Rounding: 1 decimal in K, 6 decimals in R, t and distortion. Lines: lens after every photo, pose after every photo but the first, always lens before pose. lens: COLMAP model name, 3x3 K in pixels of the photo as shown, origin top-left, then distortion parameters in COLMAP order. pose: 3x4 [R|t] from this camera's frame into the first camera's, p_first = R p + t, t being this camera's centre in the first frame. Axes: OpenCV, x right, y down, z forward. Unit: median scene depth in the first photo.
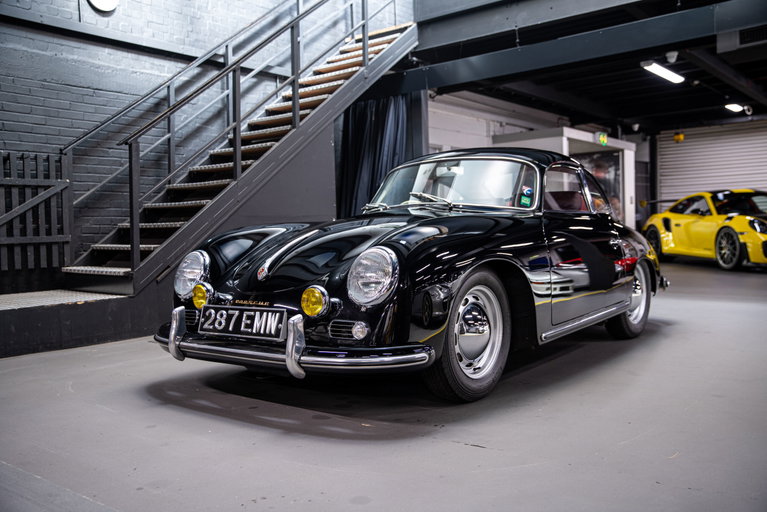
lens RADIAL K [[701.0, 0, 384.2], [0, 701.0, 255.4], [0, 0, 1]] dist [-0.005387, 0.000000]
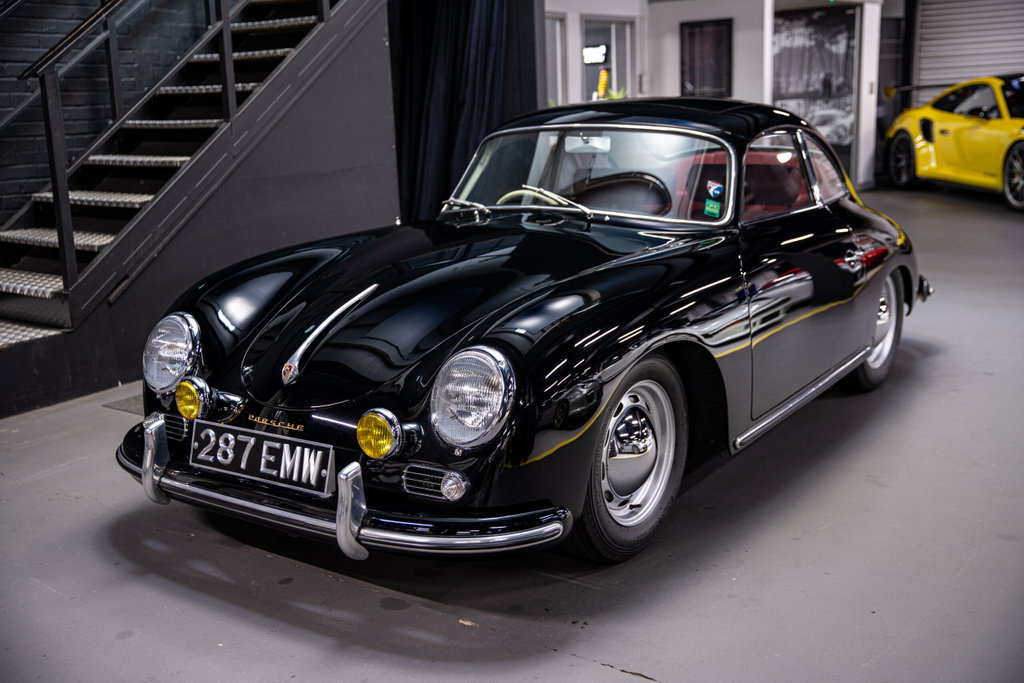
lens RADIAL K [[1107.3, 0, 512.0], [0, 1107.3, 343.7], [0, 0, 1]] dist [0.041596, 0.000000]
pose [[0.999160, -0.019790, 0.035886, -0.012517], [0.013111, 0.984013, 0.177614, -0.157765], [-0.038827, -0.176995, 0.983446, 0.036218]]
